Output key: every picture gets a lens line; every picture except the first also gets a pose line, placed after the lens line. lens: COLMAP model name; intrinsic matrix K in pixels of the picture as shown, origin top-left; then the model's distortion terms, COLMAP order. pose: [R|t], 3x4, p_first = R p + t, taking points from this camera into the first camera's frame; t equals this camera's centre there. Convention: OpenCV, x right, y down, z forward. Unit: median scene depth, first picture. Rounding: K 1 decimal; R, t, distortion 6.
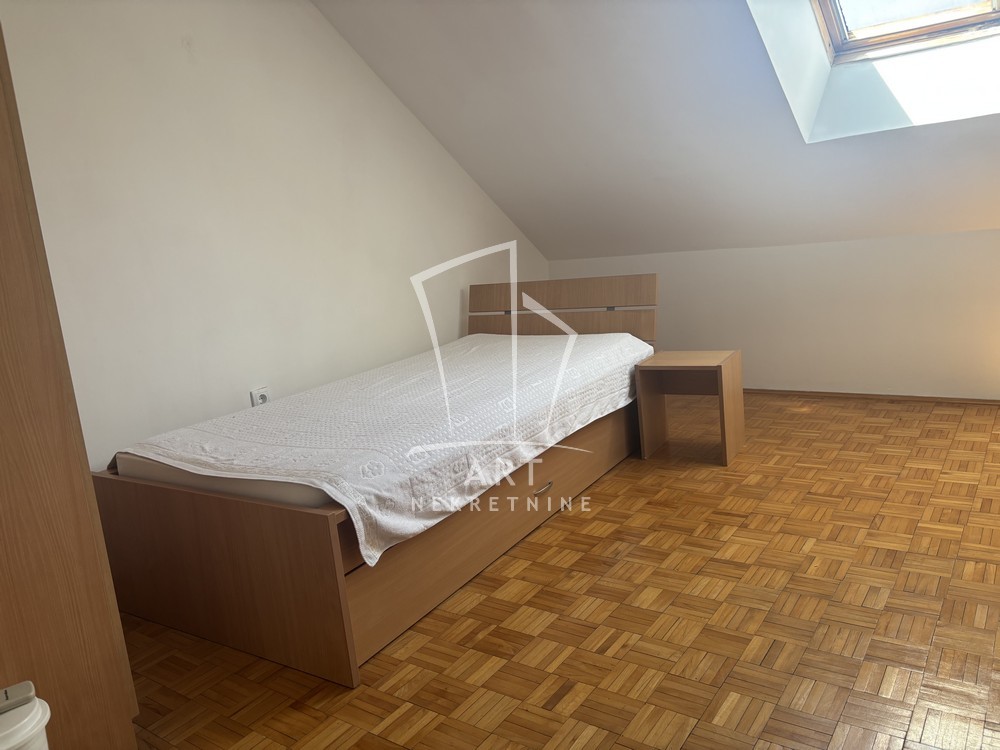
lens RADIAL K [[748.3, 0, 500.0], [0, 748.3, 375.0], [0, 0, 1]] dist [0.000921, 0.000073]
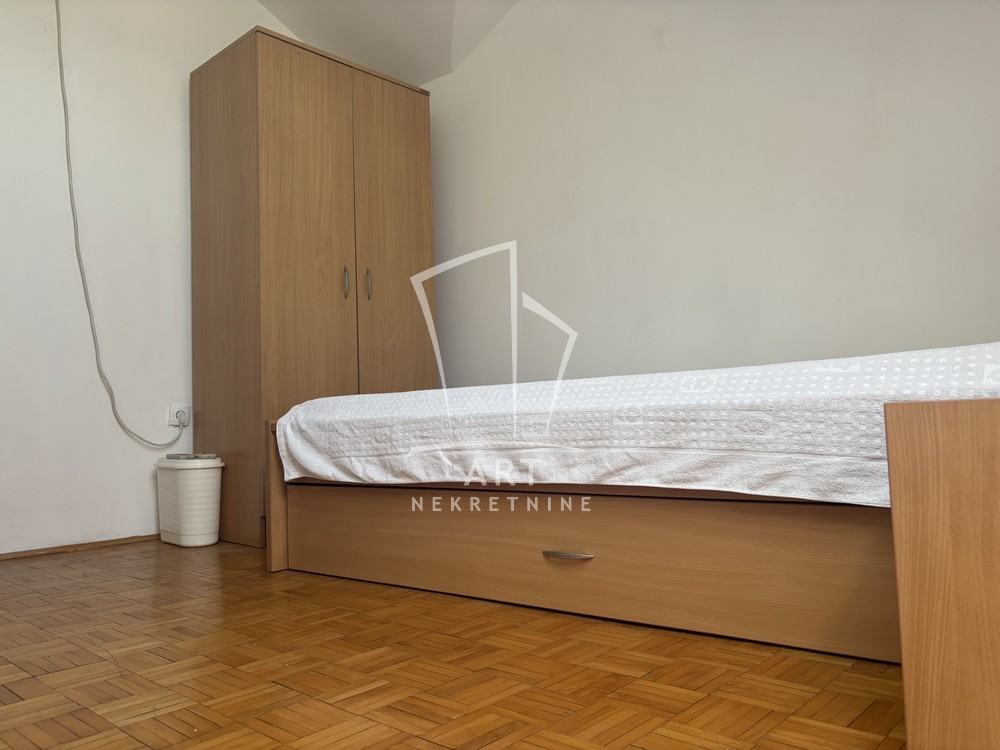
lens RADIAL K [[767.1, 0, 500.0], [0, 767.1, 375.0], [0, 0, 1]] dist [-0.000051, 0.000179]
pose [[-0.122487, 0.048340, -0.991292, 0.697396], [-0.144034, 0.987373, 0.065946, -0.025886], [0.981963, 0.150857, -0.113978, 1.031685]]
